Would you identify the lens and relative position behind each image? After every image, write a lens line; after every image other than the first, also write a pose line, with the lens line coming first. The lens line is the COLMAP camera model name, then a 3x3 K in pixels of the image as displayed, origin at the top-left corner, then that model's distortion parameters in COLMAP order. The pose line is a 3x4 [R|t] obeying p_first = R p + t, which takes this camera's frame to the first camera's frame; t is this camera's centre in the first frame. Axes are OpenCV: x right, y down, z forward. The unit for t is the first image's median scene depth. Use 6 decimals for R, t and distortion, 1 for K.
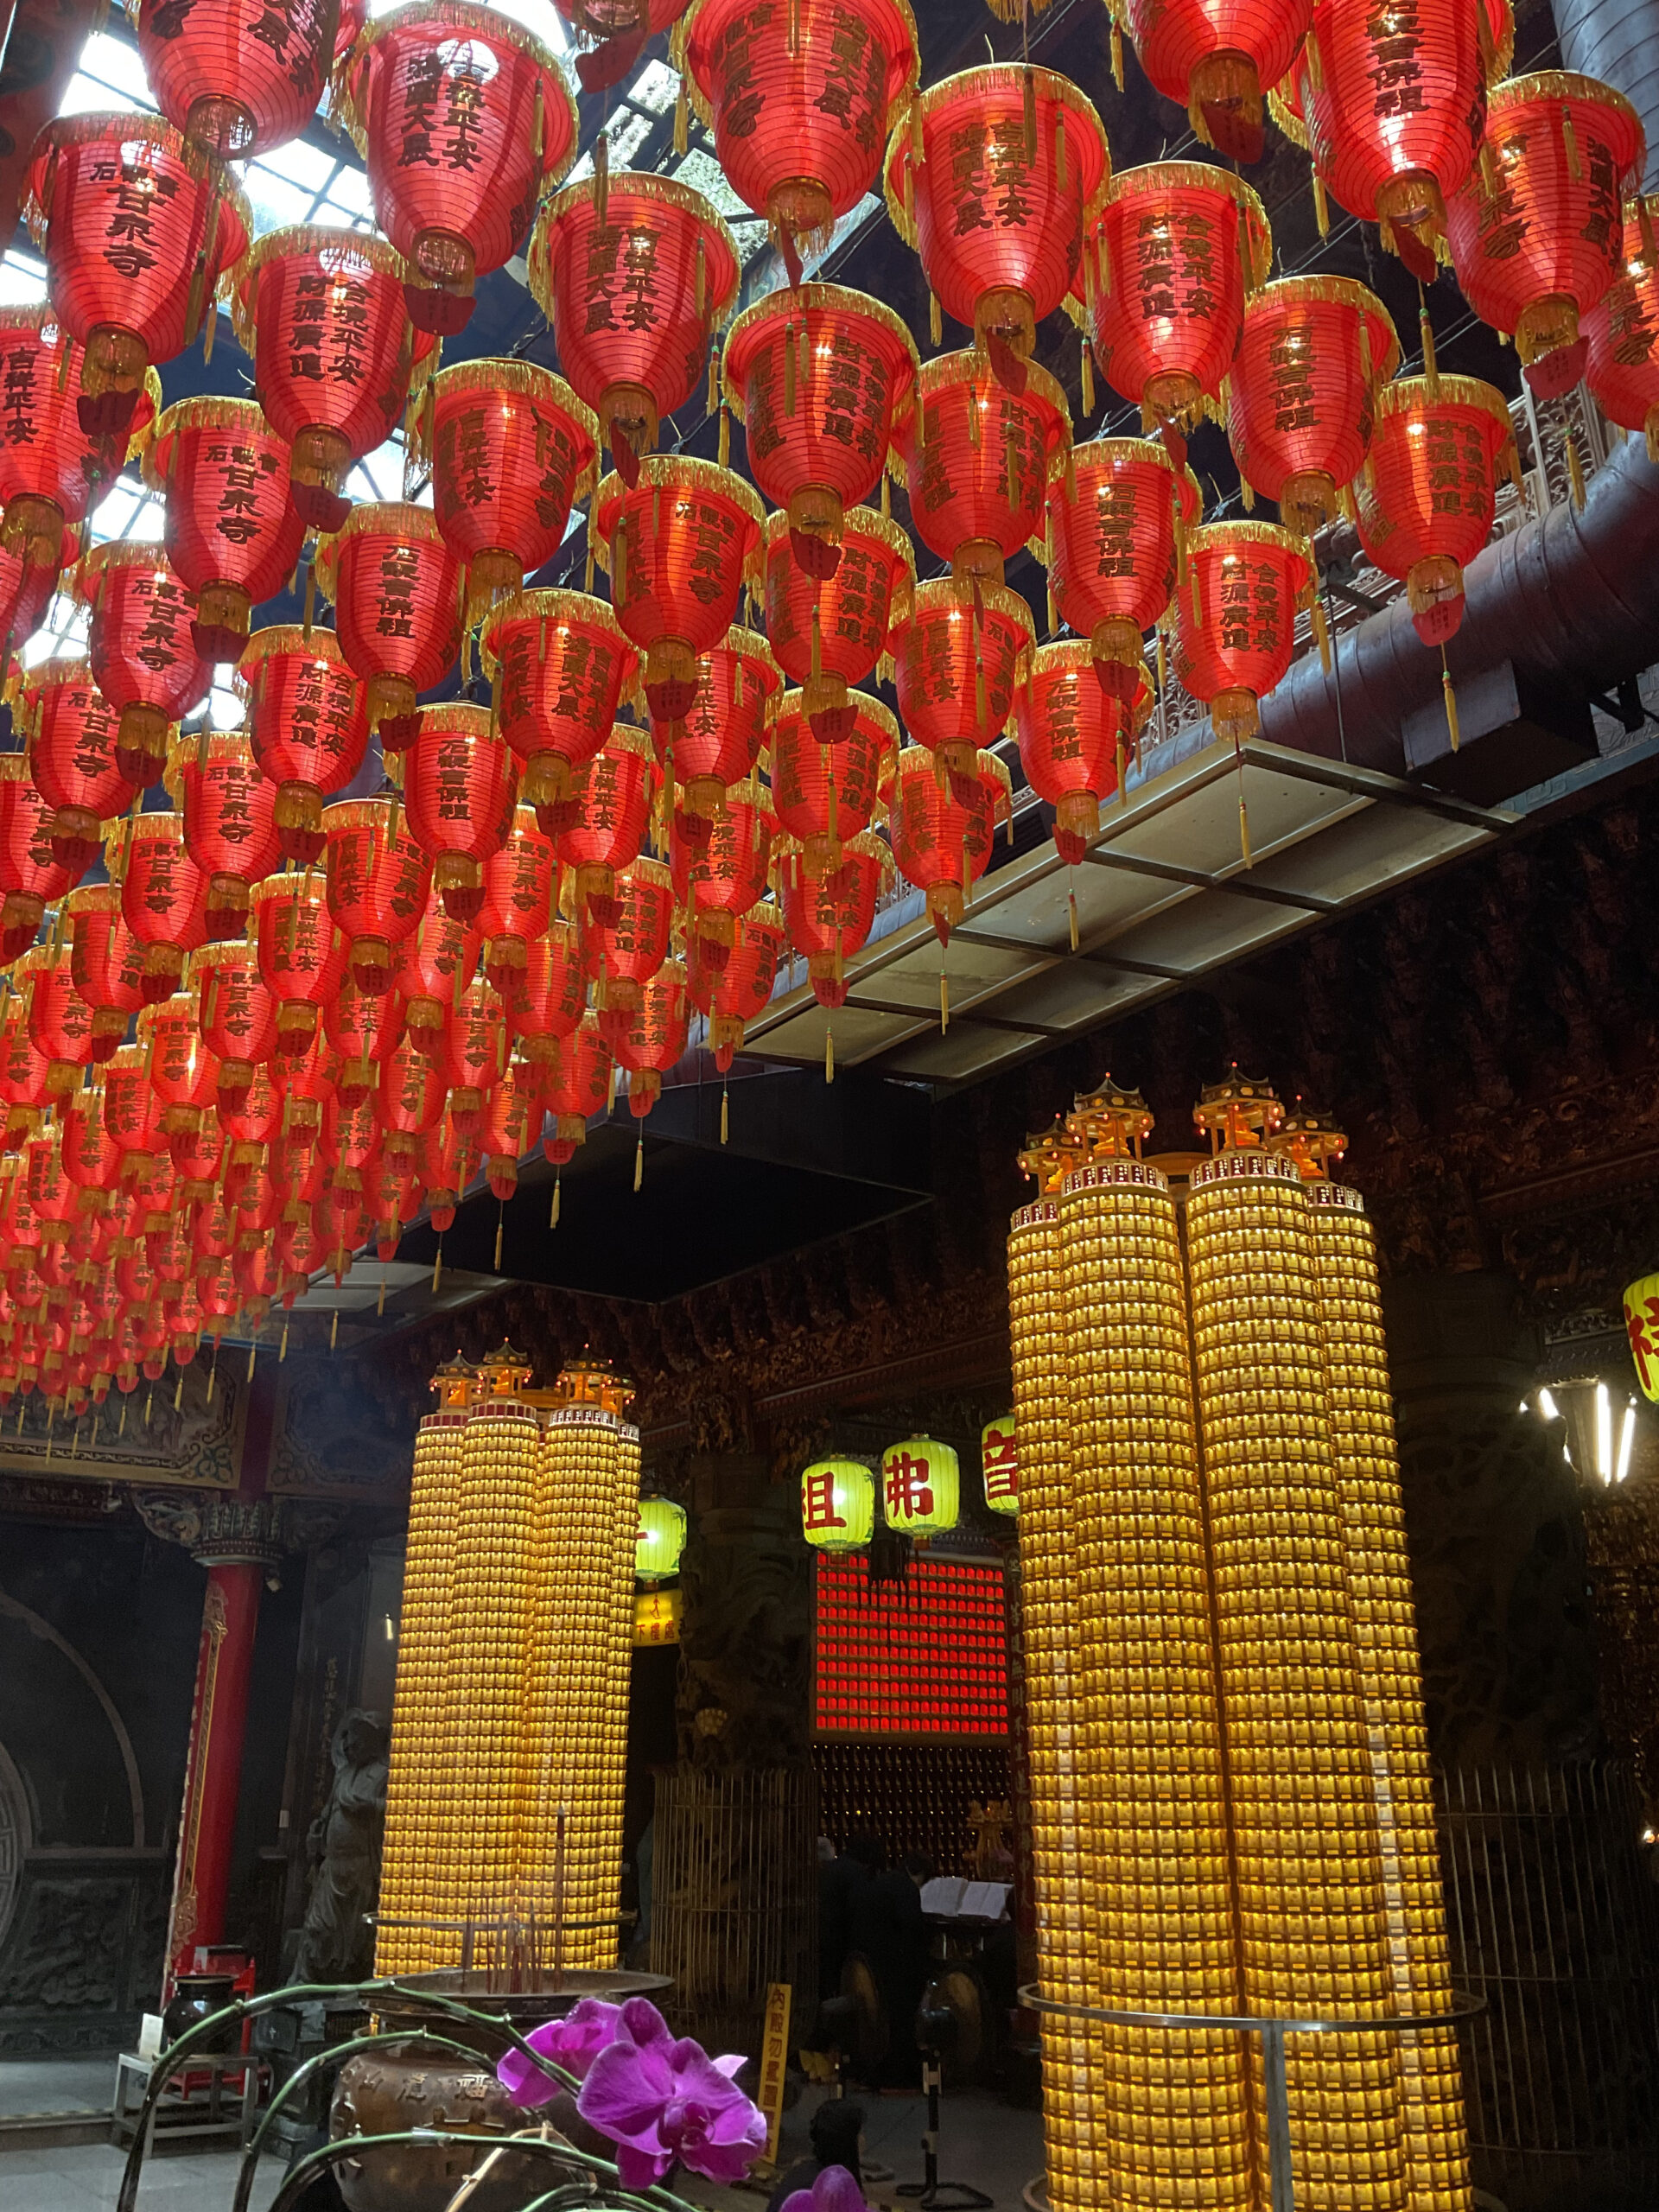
lens RADIAL K [[1771.6, 0, 834.0], [0, 1771.6, 1111.0], [0, 0, 1]] dist [0.126591, -0.282517]
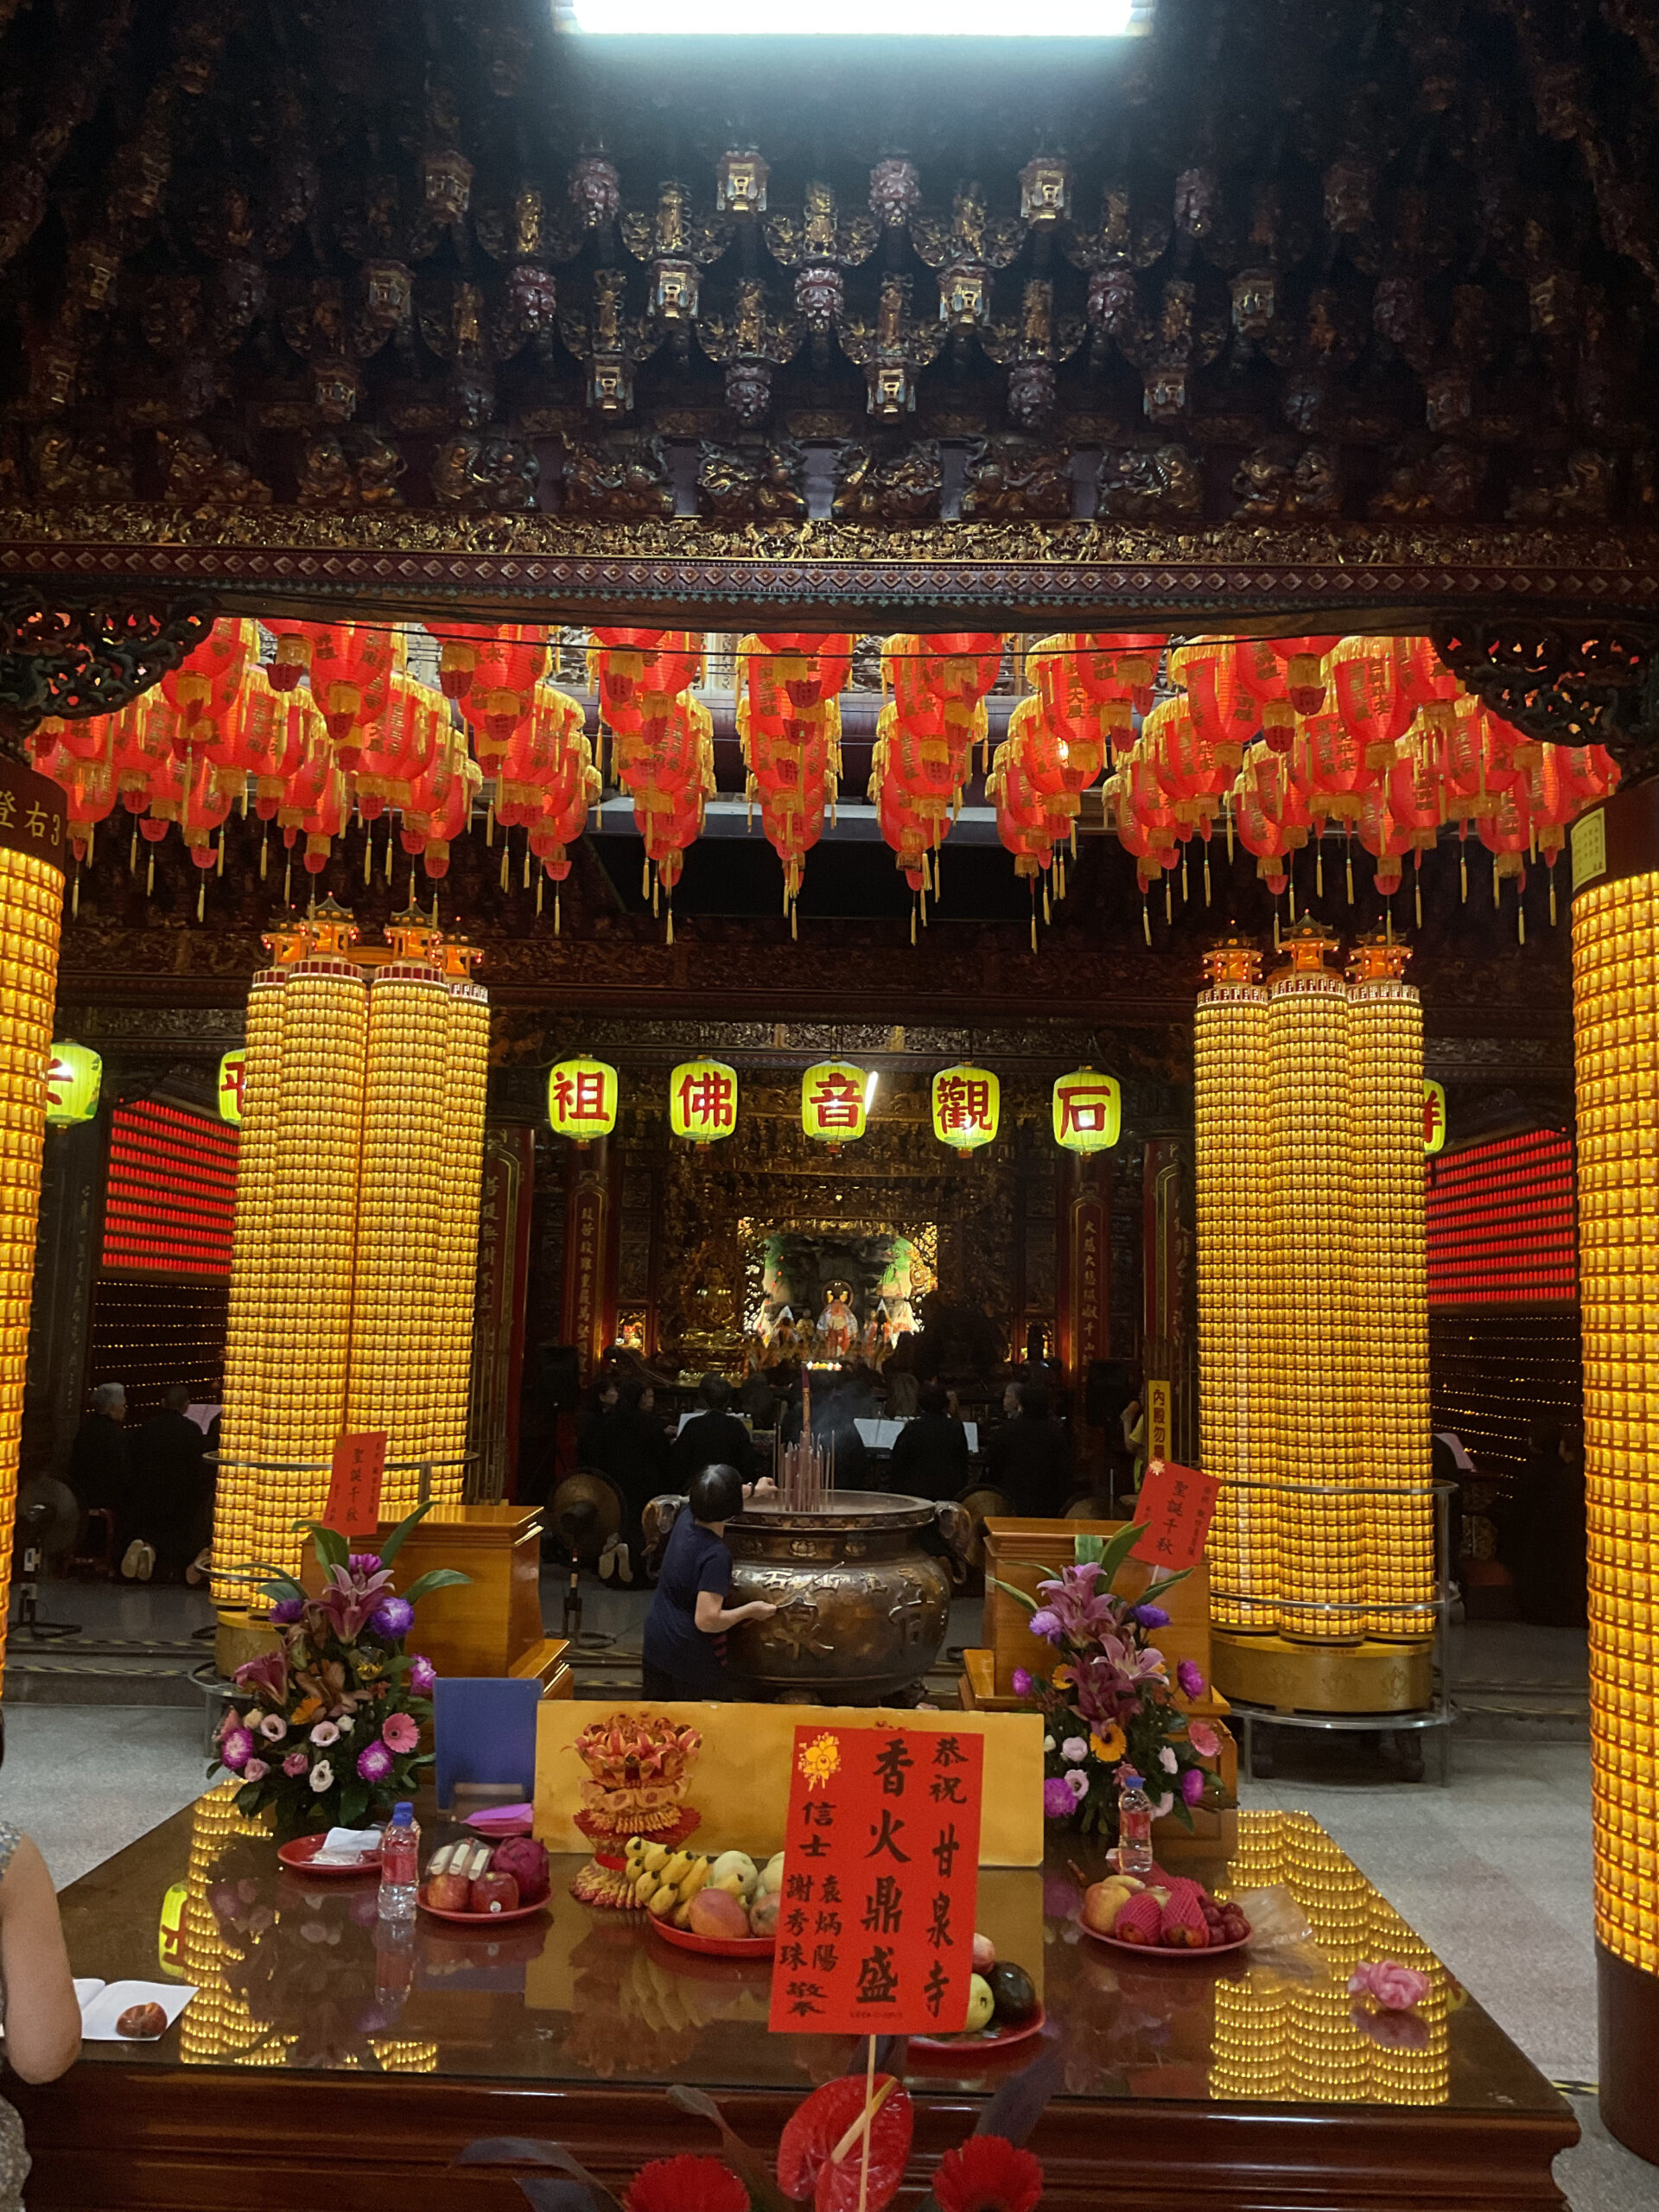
lens RADIAL K [[1771.6, 0, 834.0], [0, 1771.6, 1111.0], [0, 0, 1]] dist [0.126591, -0.282517]
pose [[0.602033, 0.100704, 0.792095, -0.822939], [-0.301908, 0.947079, 0.109057, 0.066651], [-0.739194, -0.304796, 0.600576, 0.241399]]
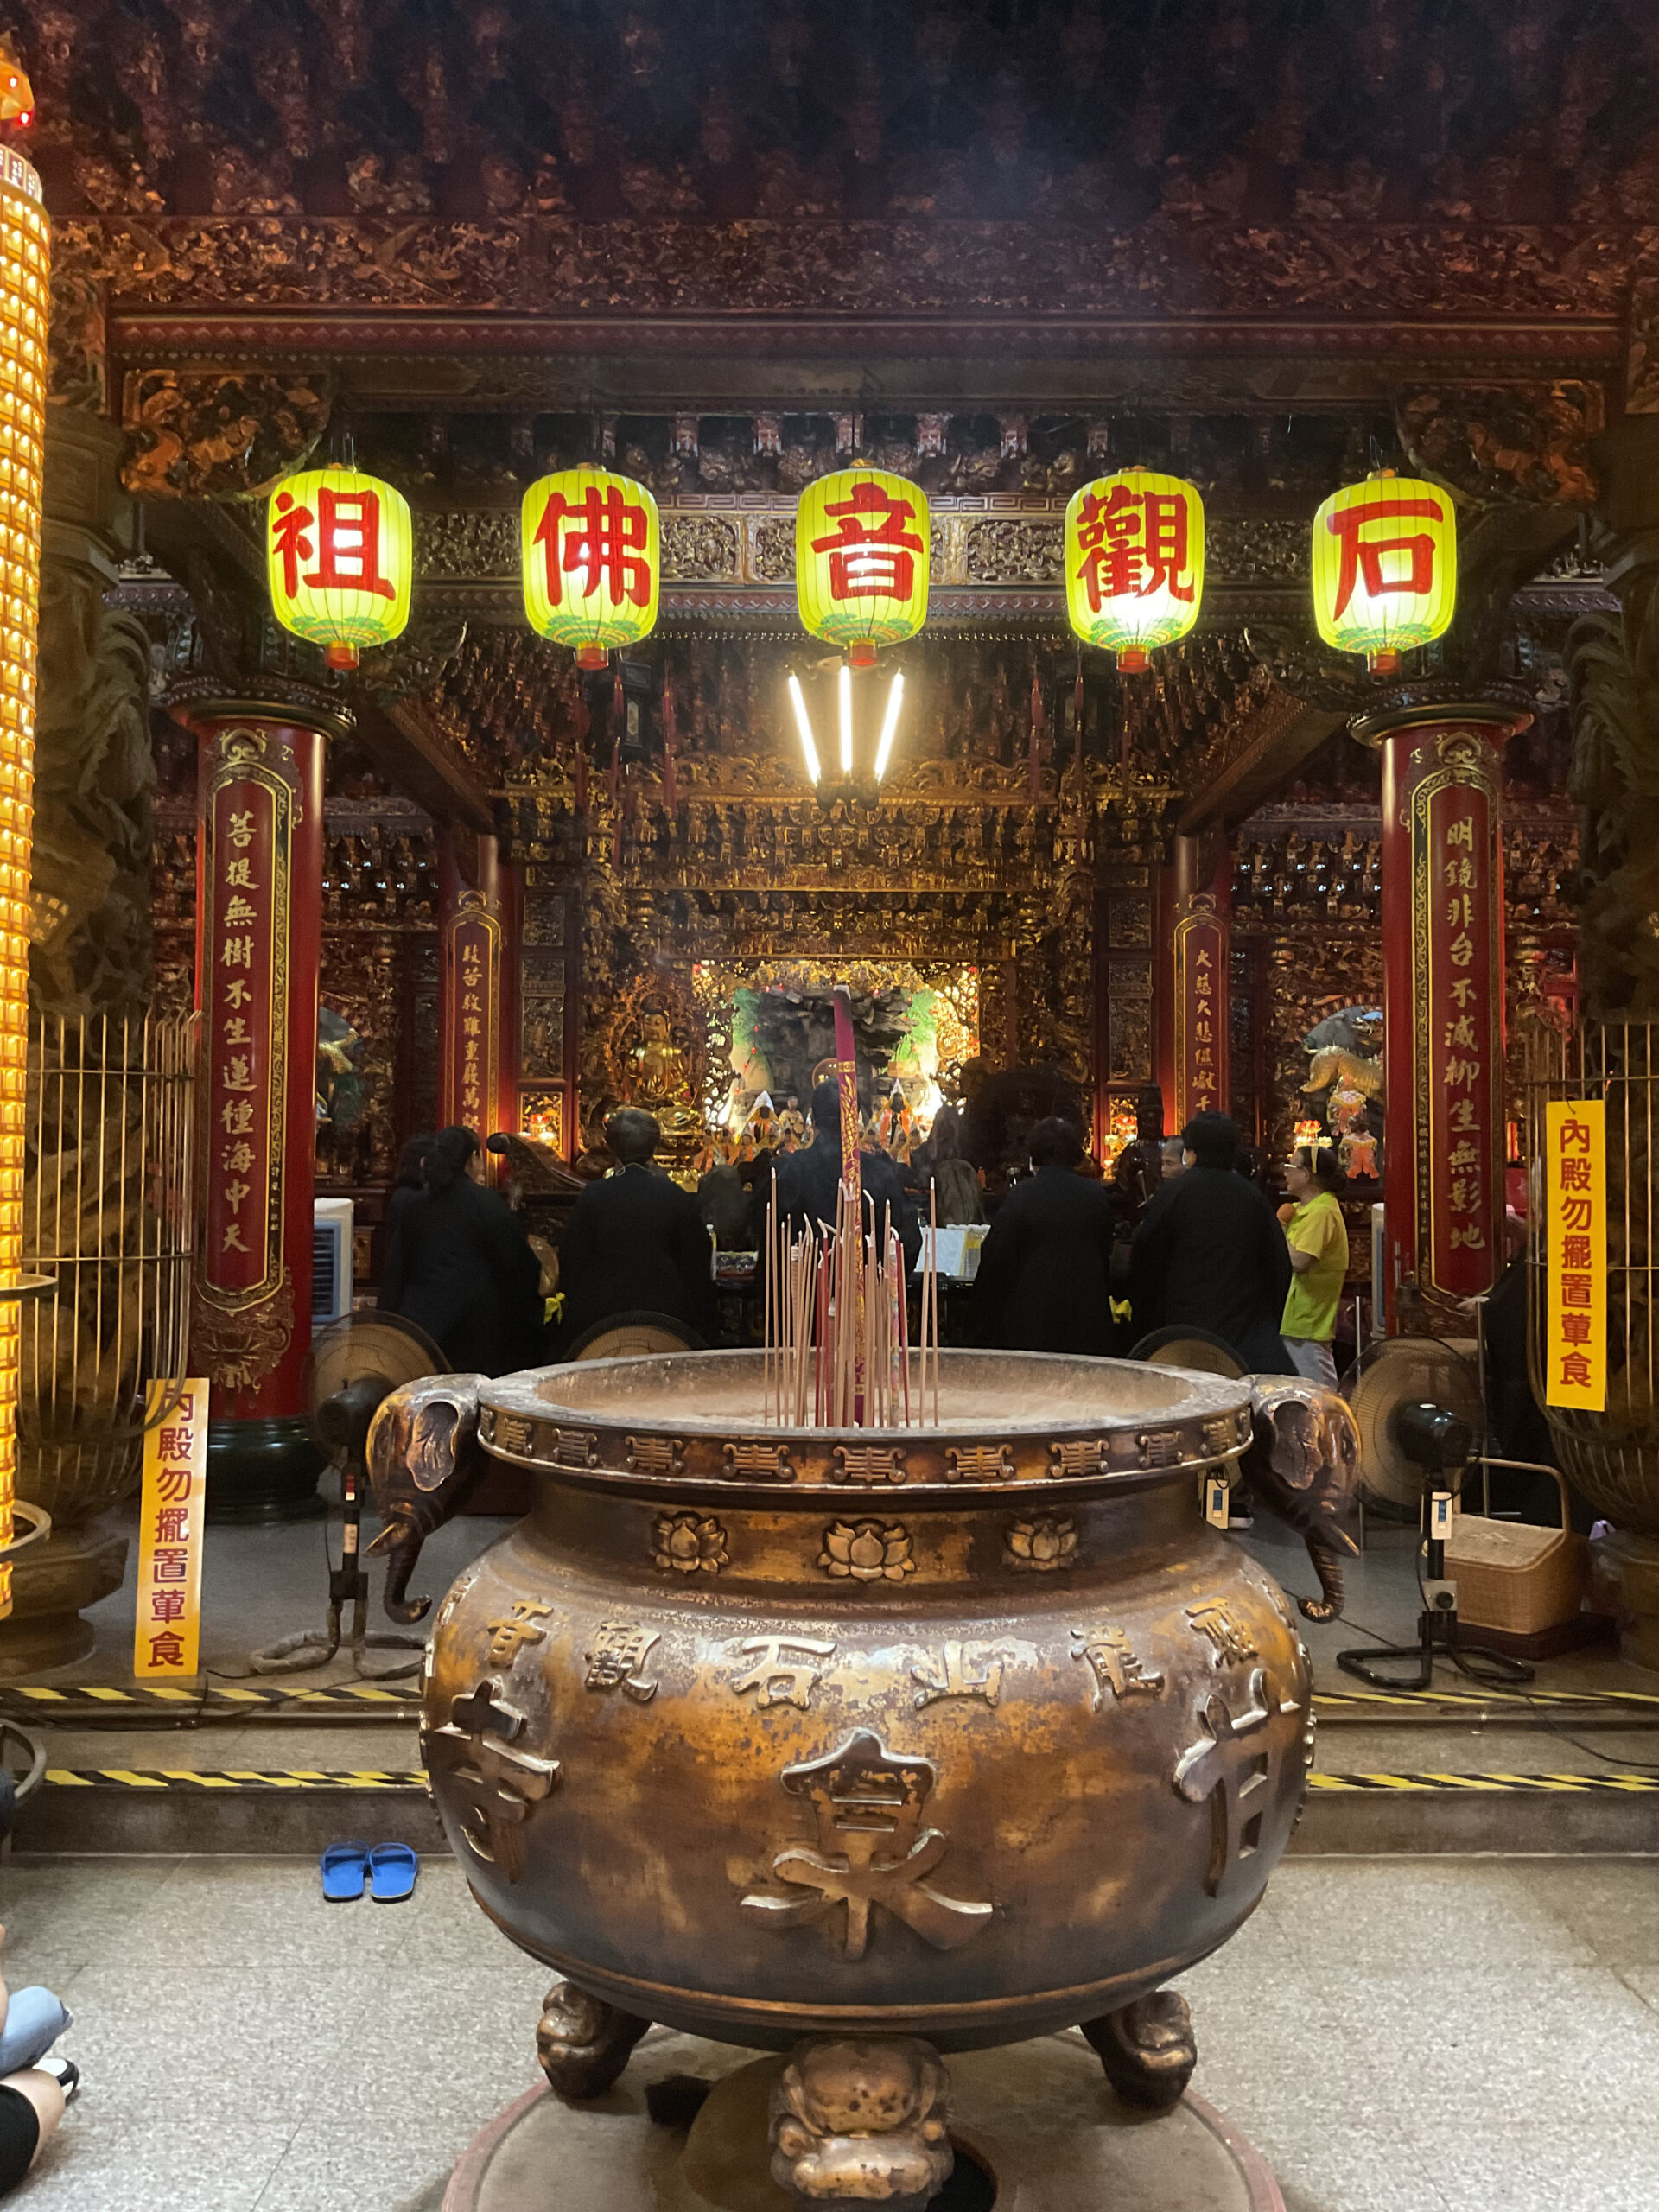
lens RADIAL K [[1771.6, 0, 834.0], [0, 1771.6, 1111.0], [0, 0, 1]] dist [0.126591, -0.282517]
pose [[0.589477, 0.024087, 0.807426, -0.361394], [-0.286862, 0.940646, 0.181369, 0.252444], [-0.755134, -0.338533, 0.561399, 0.570332]]
